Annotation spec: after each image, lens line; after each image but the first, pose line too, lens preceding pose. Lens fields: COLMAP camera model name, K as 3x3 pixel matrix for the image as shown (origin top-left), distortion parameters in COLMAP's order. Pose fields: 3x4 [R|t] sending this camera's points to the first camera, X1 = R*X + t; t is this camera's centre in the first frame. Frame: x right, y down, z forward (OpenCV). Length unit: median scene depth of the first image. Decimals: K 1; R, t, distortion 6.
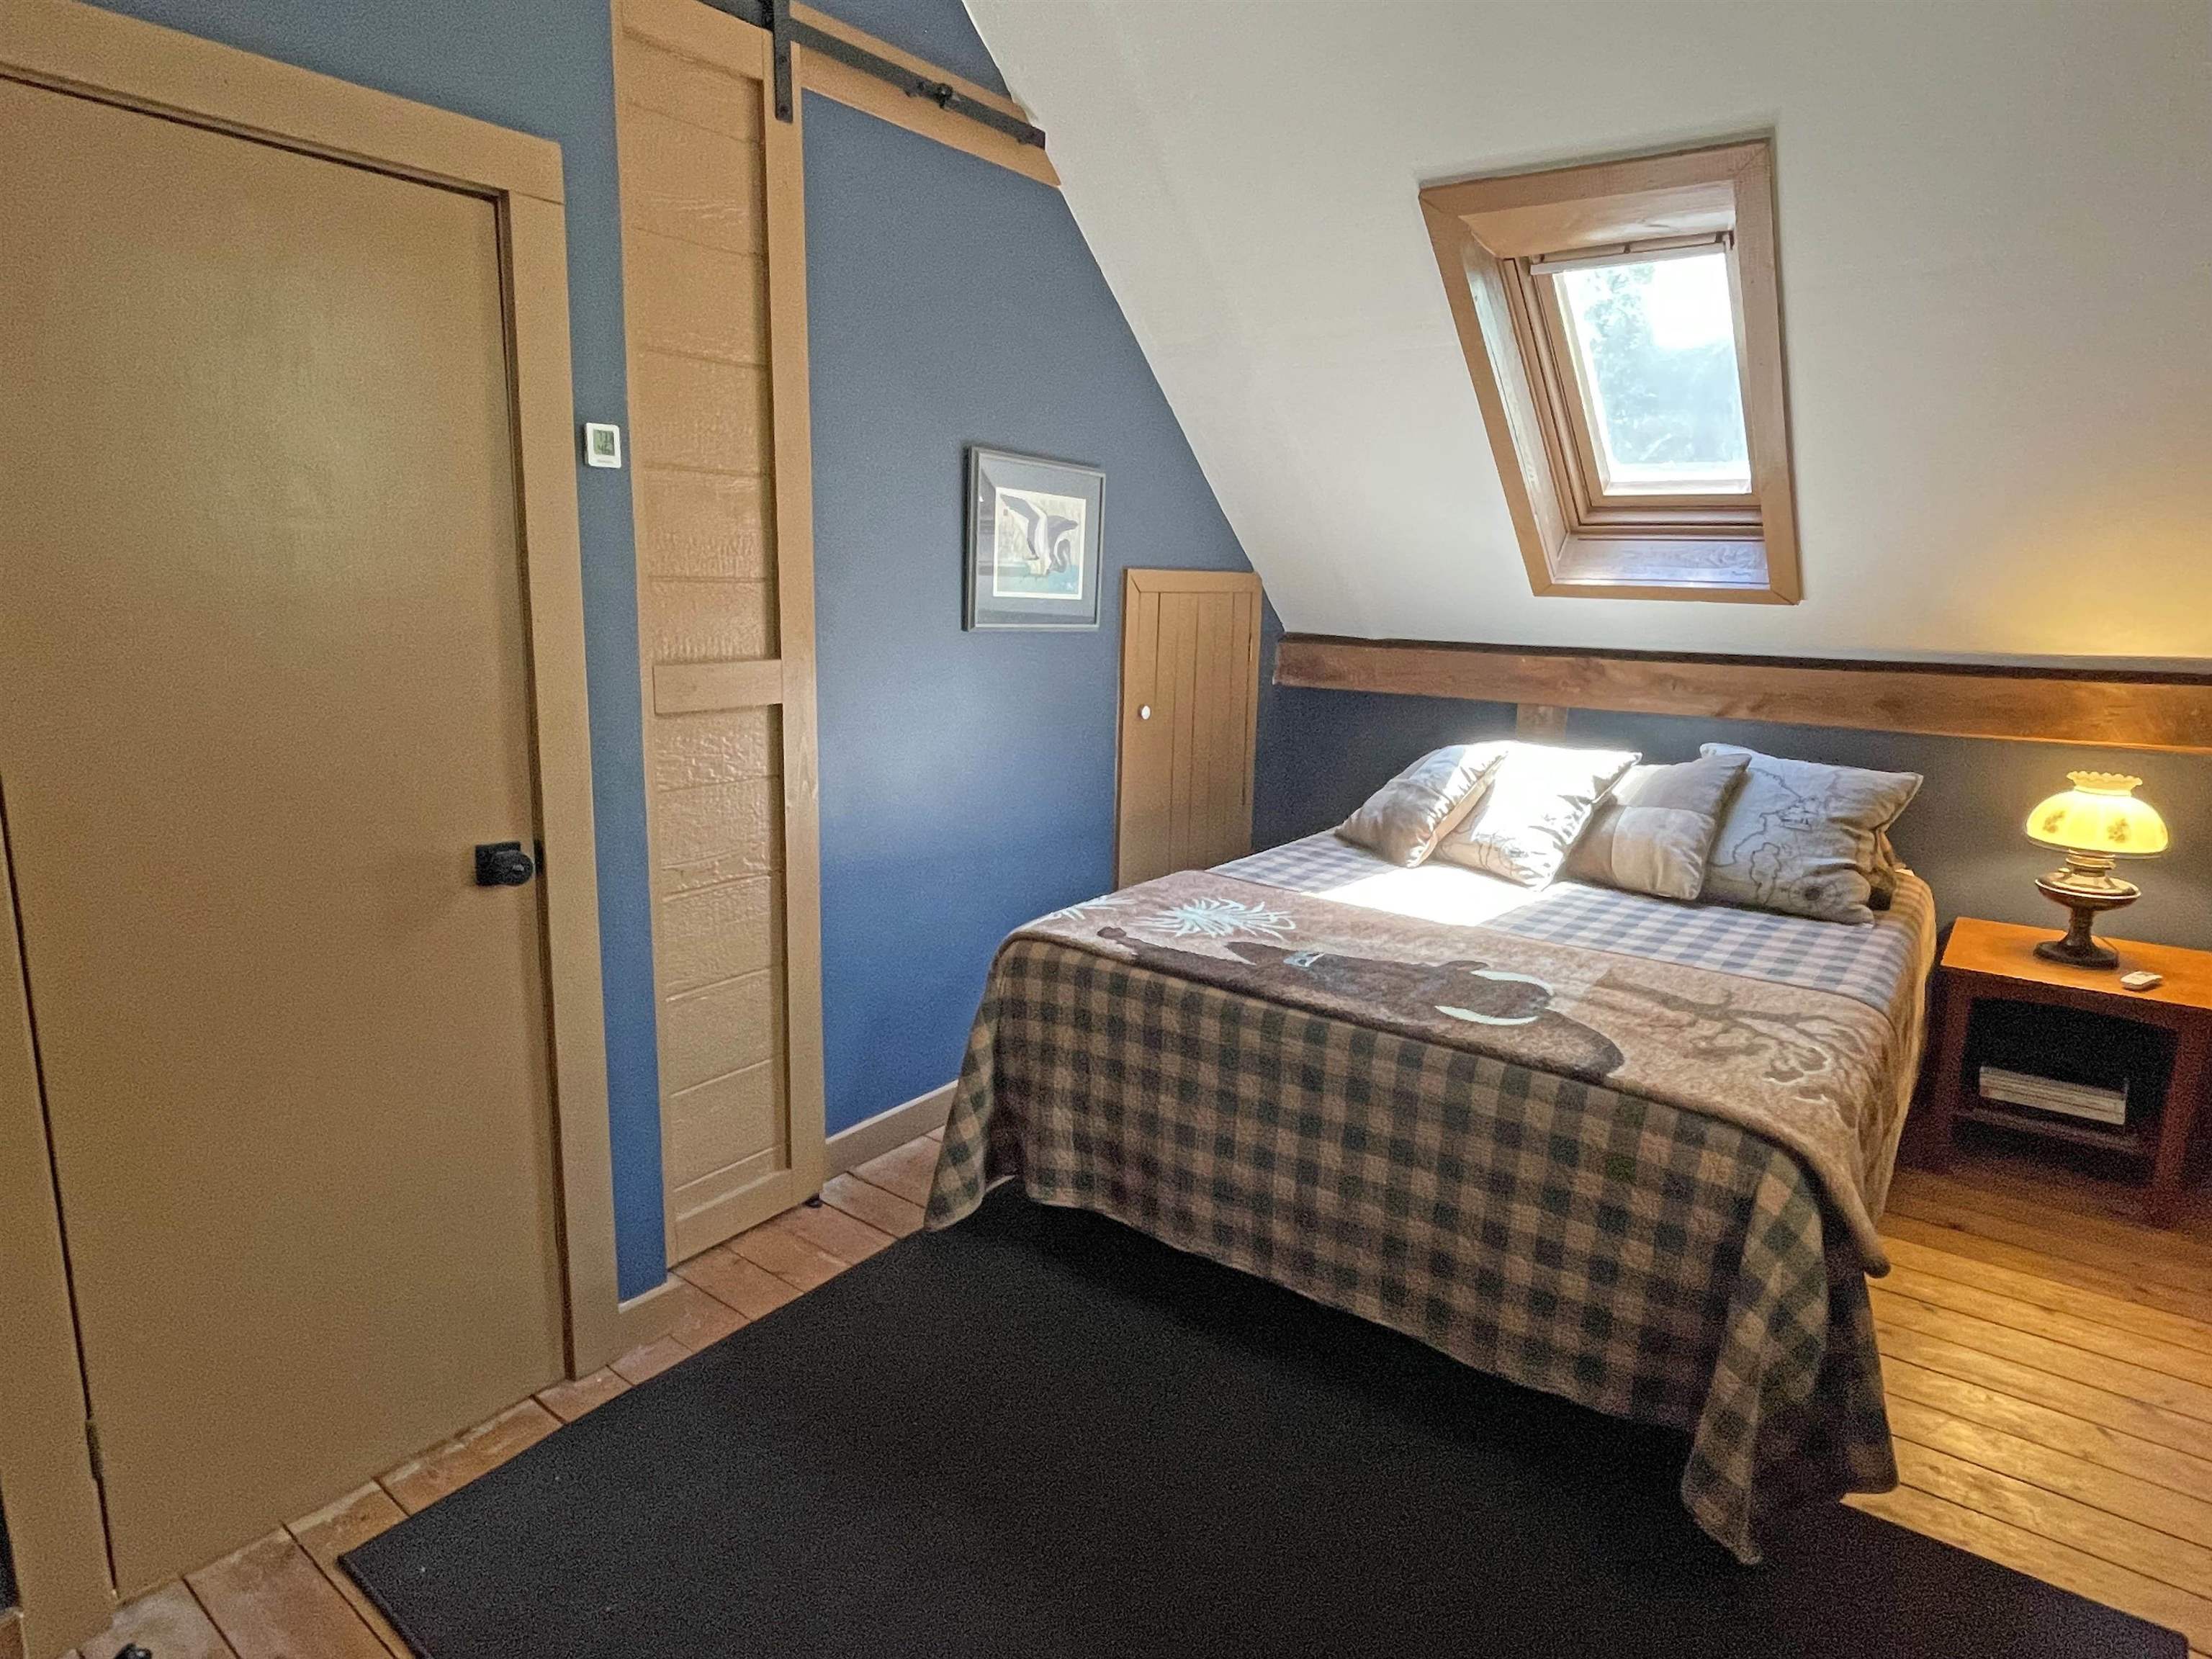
lens RADIAL K [[1236.2, 0, 1091.1], [0, 1236.2, 816.2], [0, 0, 1]] dist [0.002942, -0.000808]
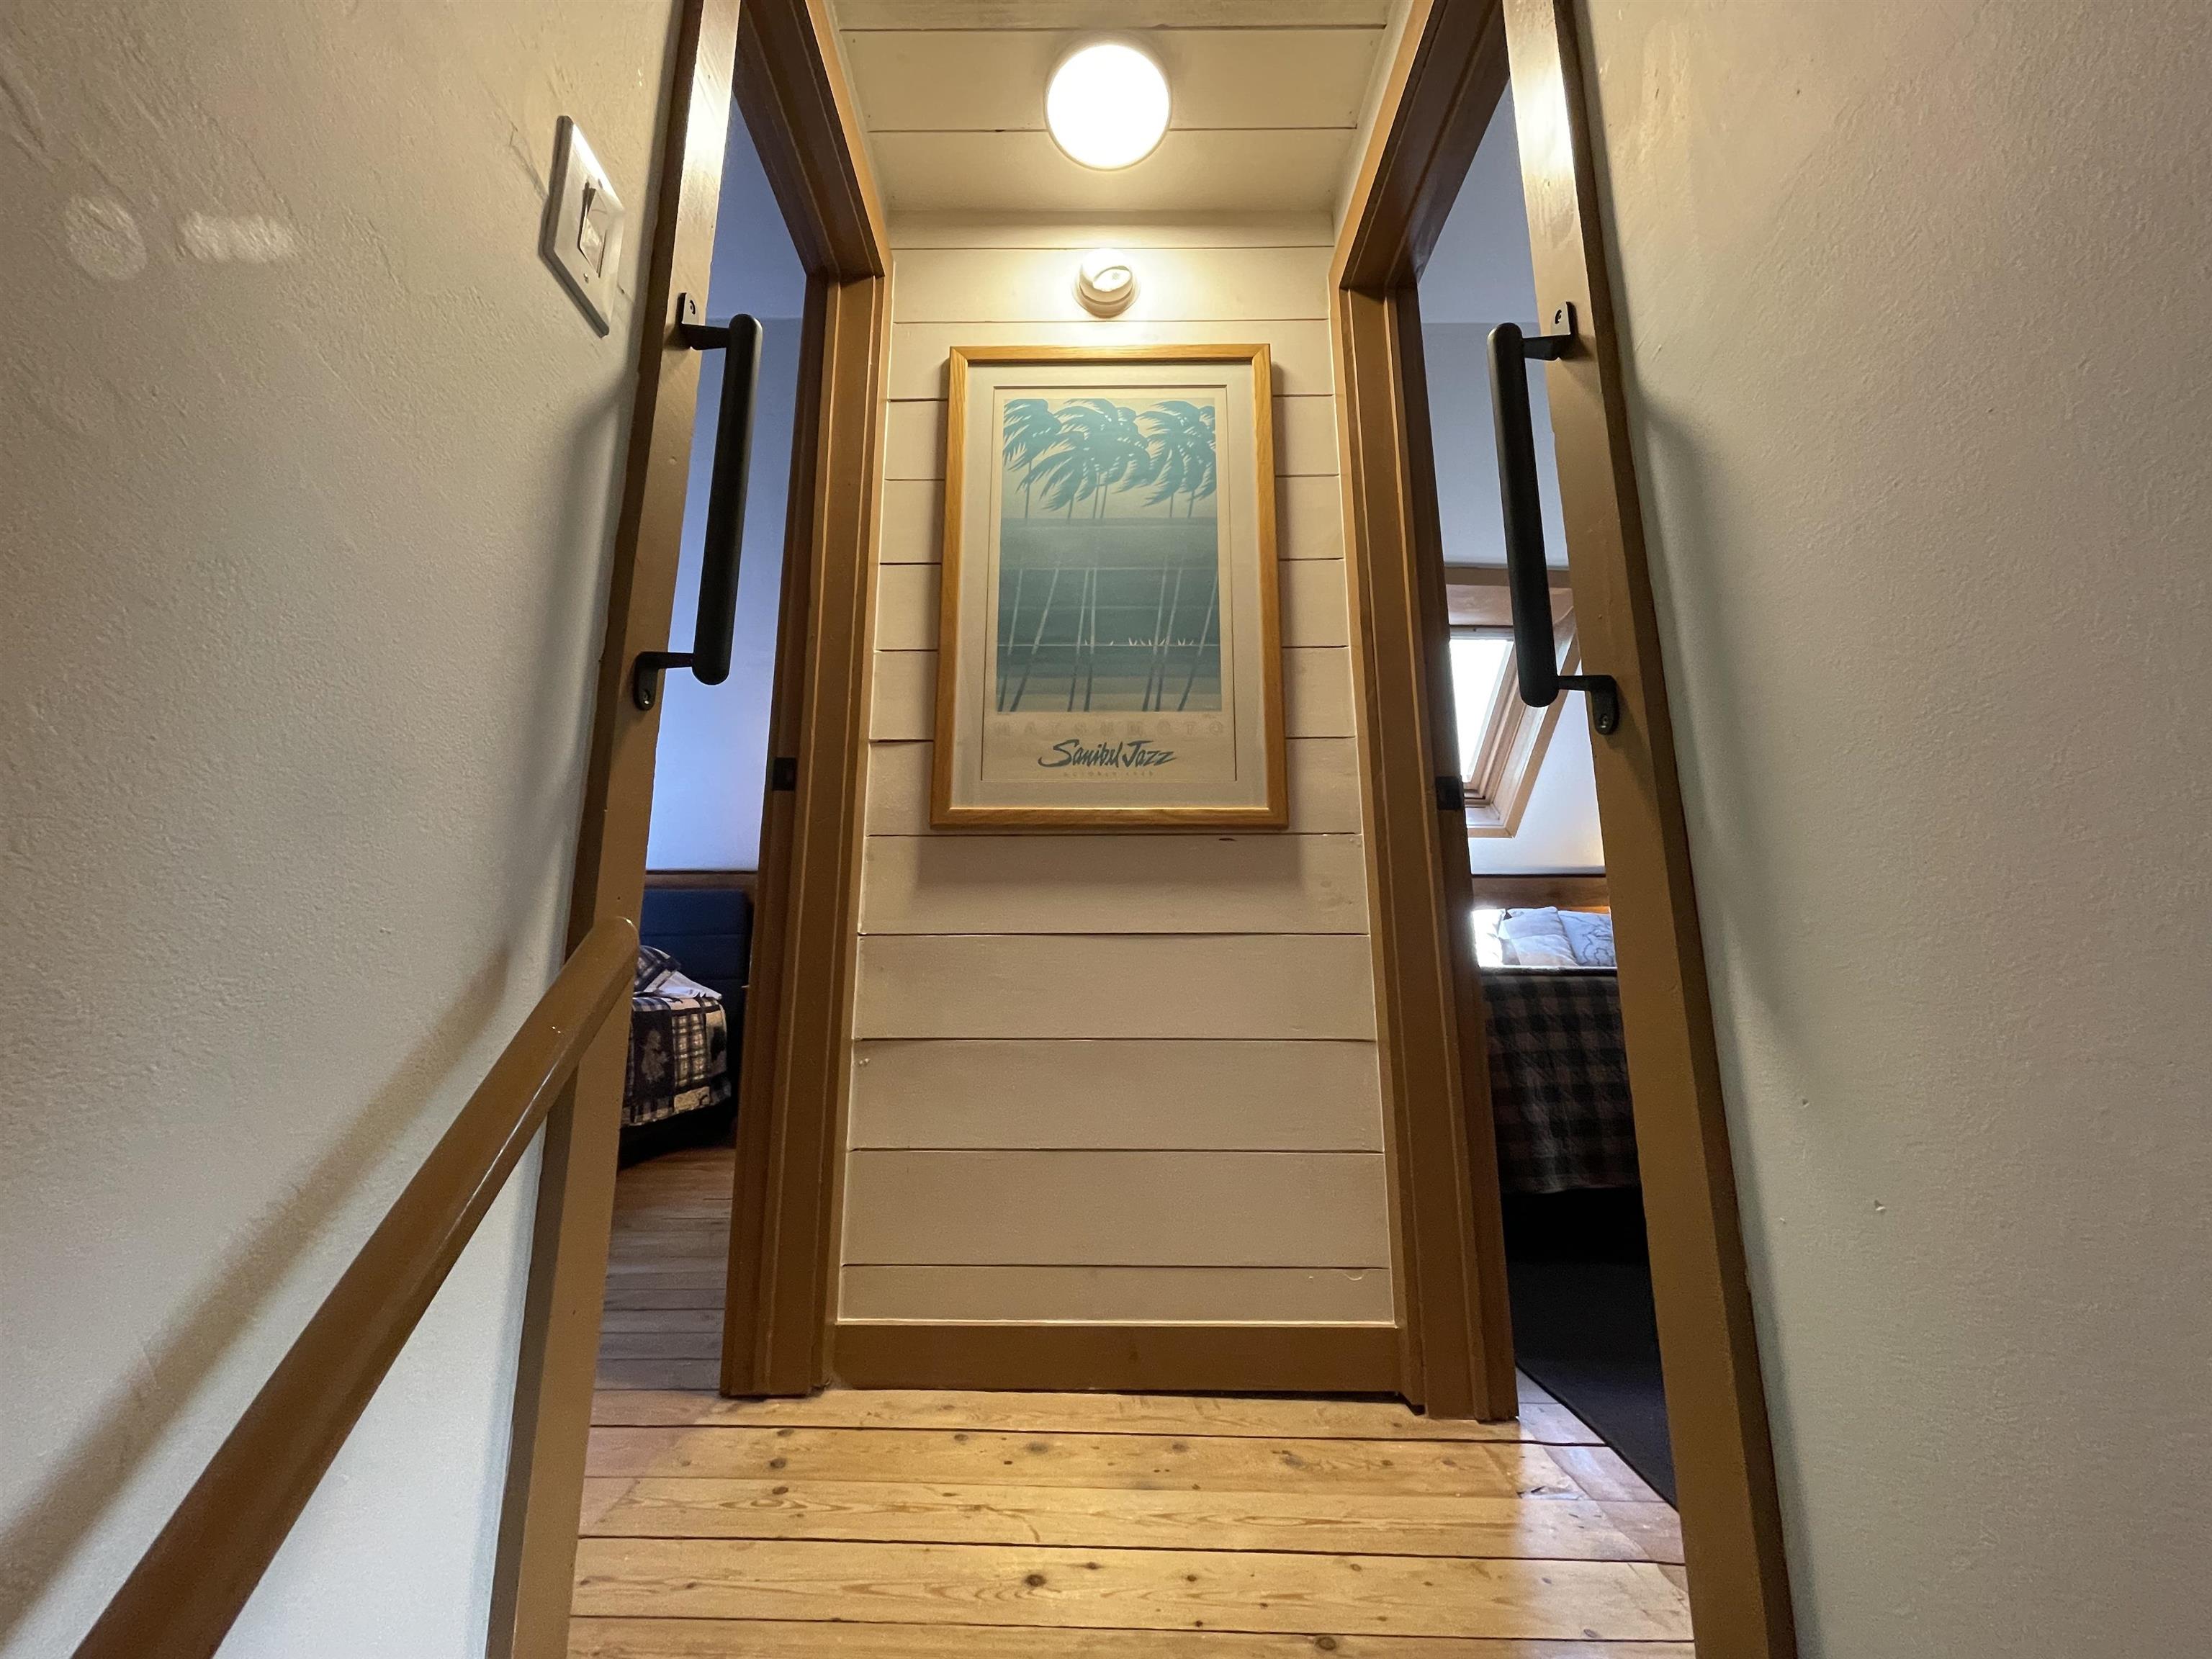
lens RADIAL K [[899.2, 0, 1090.5], [0, 899.2, 819.5], [0, 0, 1]] dist [-0.005973, 0.000774]
pose [[0.796426, 0.097953, 0.596750, -0.970266], [0.136041, 0.932481, -0.334623, 0.218757], [-0.589235, 0.347685, 0.729326, 0.531285]]
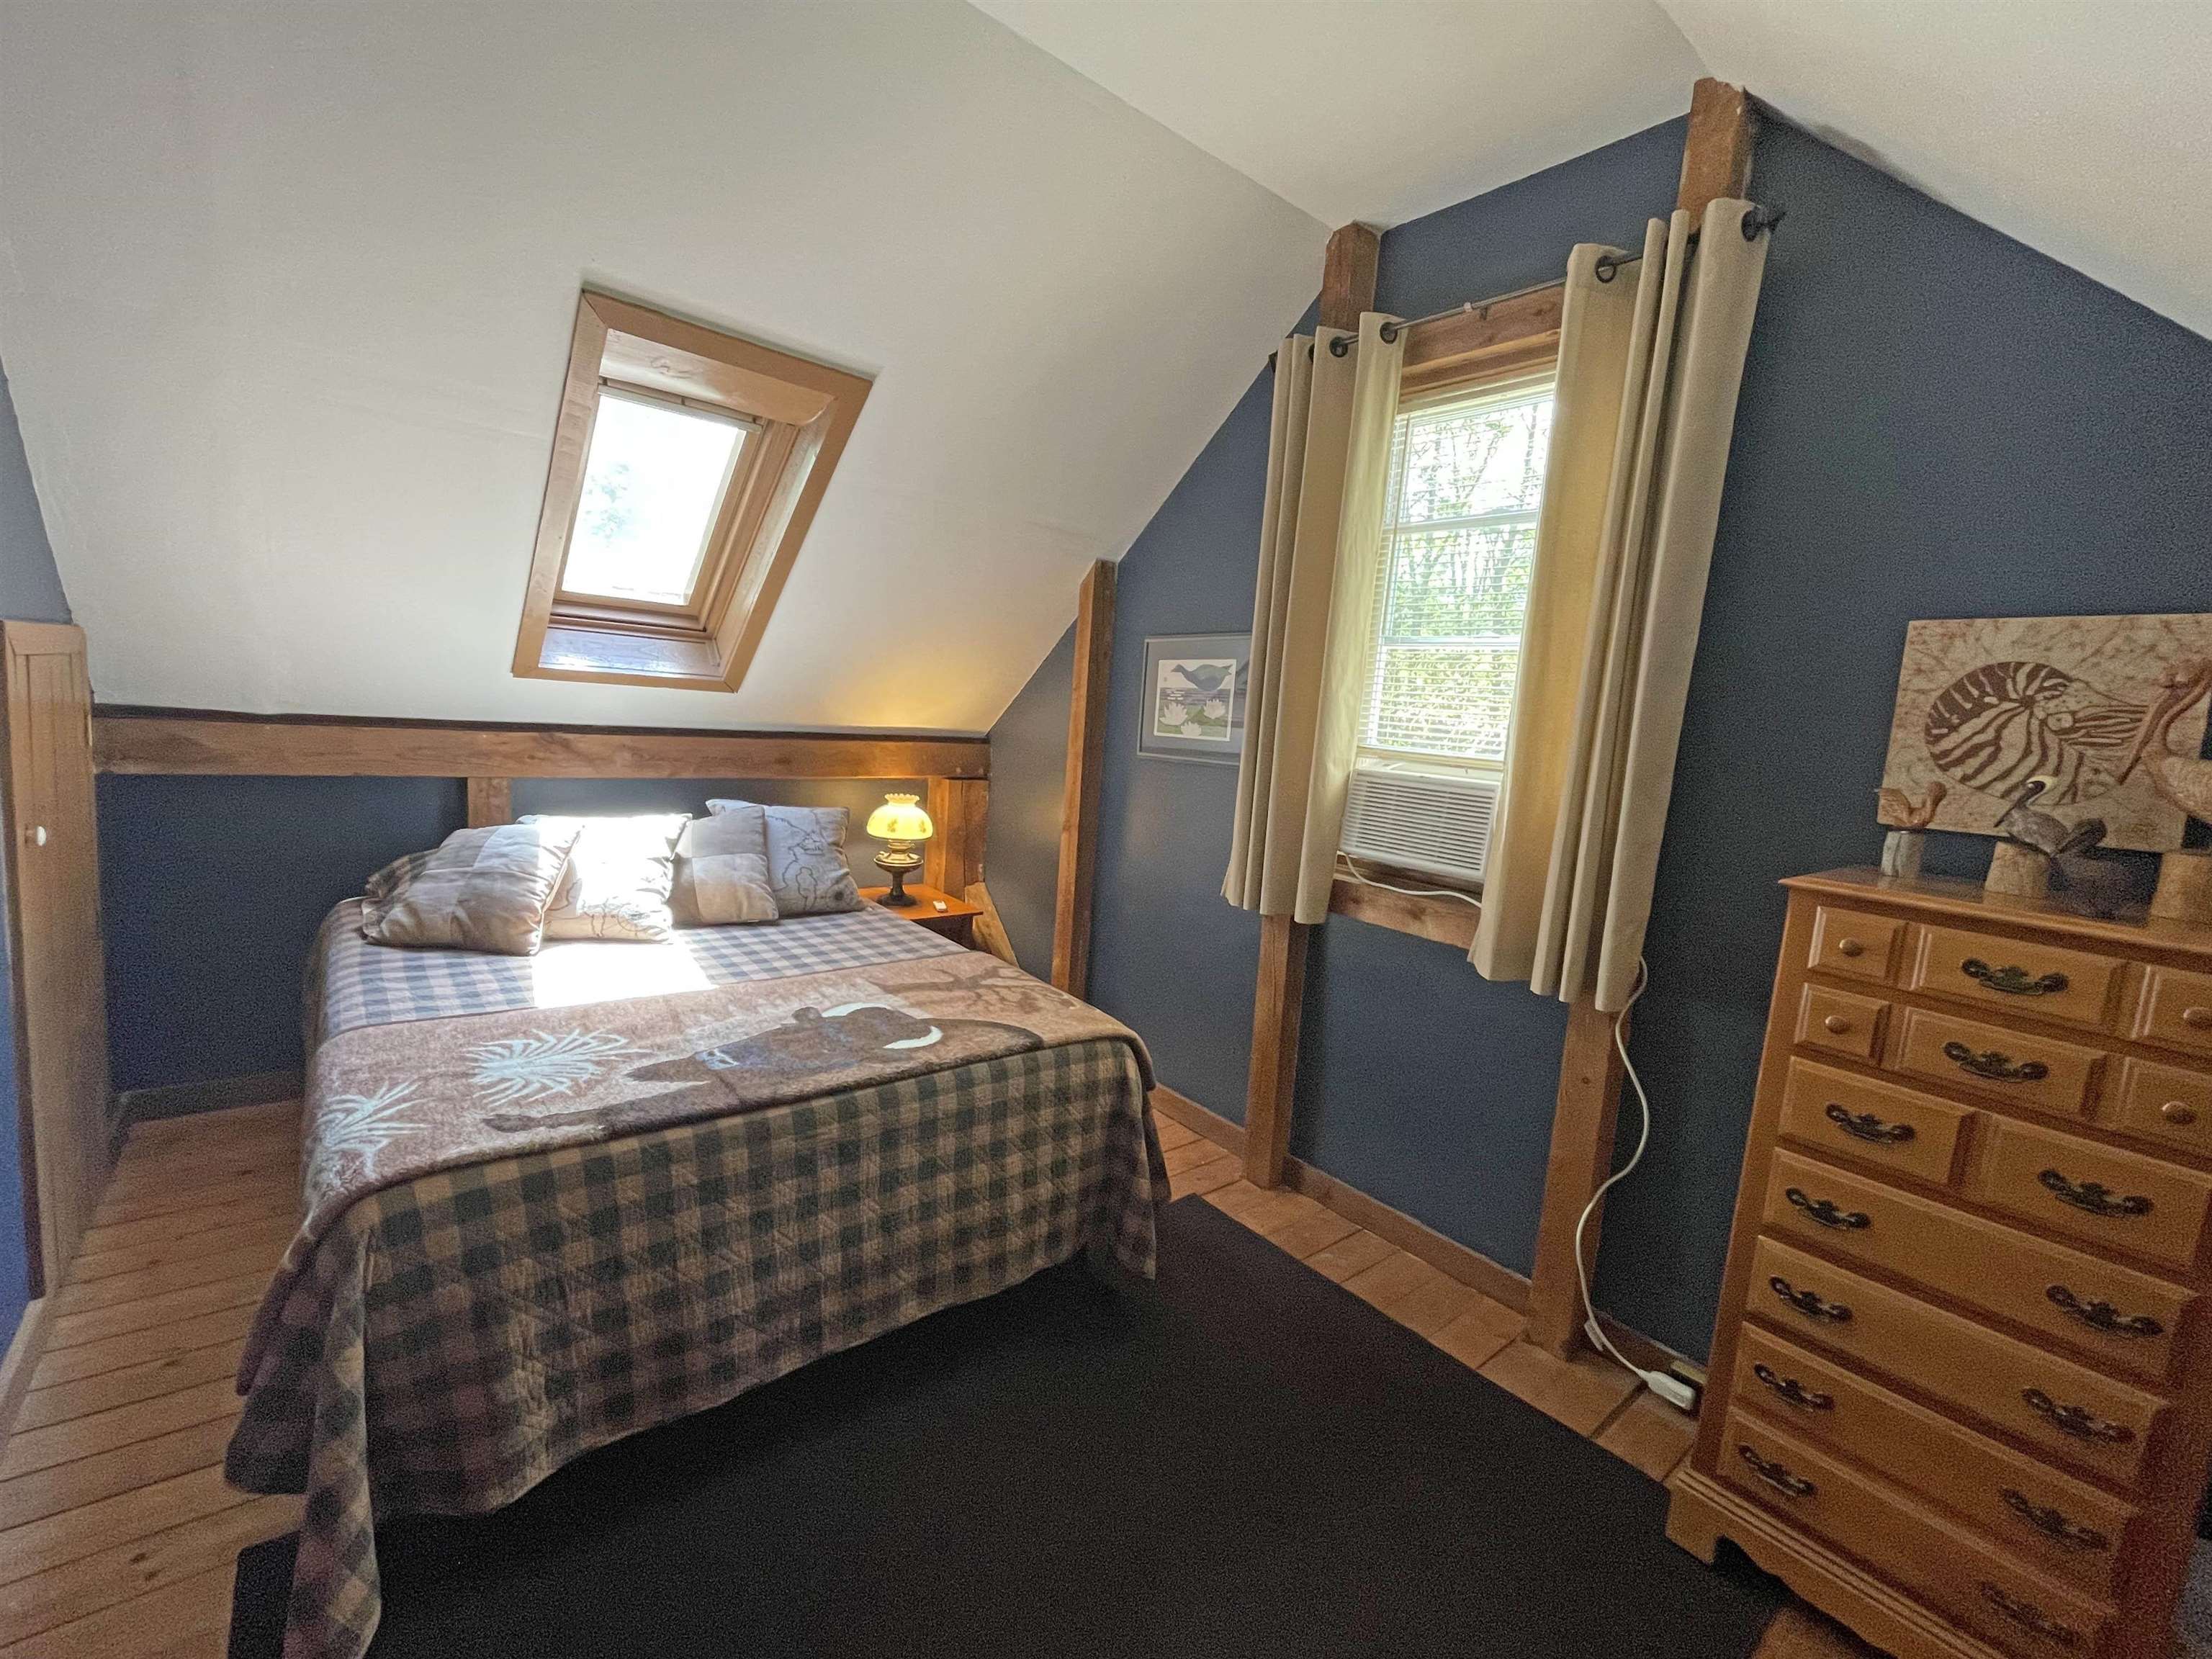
lens RADIAL K [[933.6, 0, 1102.7], [0, 933.6, 822.2], [0, 0, 1]] dist [-0.009160, 0.000027]
pose [[0.231065, -0.126531, 0.964676, -0.469354], [0.116089, 0.988010, 0.101785, -0.117855], [-0.965988, 0.088469, 0.242983, 0.501372]]
